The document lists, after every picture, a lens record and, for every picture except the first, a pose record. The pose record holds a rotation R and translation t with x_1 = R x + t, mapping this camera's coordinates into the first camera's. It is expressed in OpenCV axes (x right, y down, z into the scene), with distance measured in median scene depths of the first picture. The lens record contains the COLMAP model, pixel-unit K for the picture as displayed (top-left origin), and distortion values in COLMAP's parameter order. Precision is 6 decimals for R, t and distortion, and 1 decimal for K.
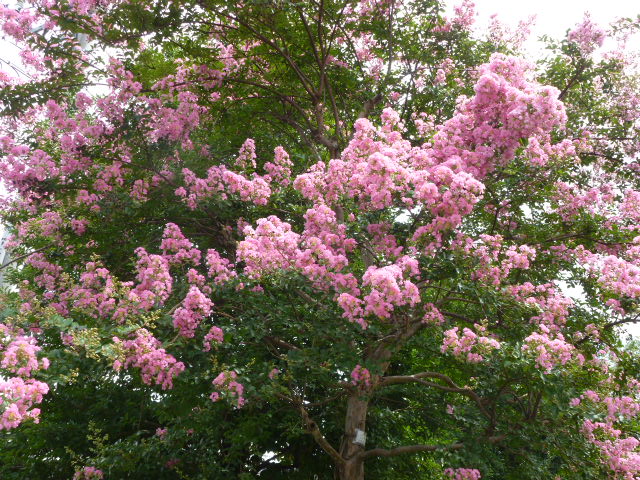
lens RADIAL K [[659.6, 0, 319.9], [0, 659.6, 237.9], [0, 0, 1]] dist [-0.019163, 0.000000]
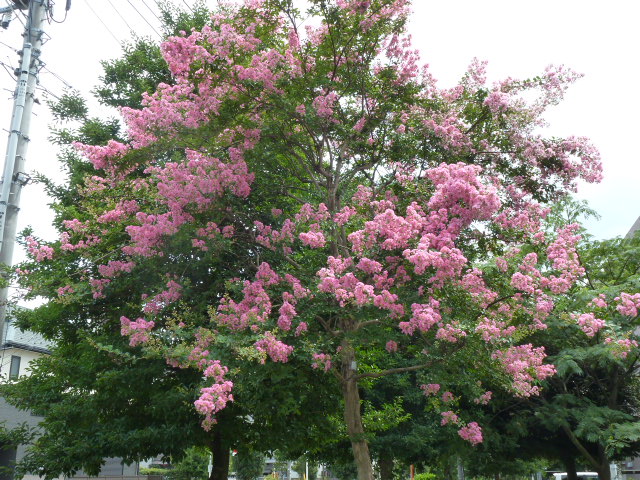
lens RADIAL K [[659.6, 0, 320.4], [0, 659.6, 241.5], [0, 0, 1]] dist [-0.019163, 0.000000]
pose [[0.976278, -0.066279, 0.206126, -0.434549], [0.028566, 0.983103, 0.180813, -0.369142], [-0.214627, -0.170635, 0.961675, -0.590107]]
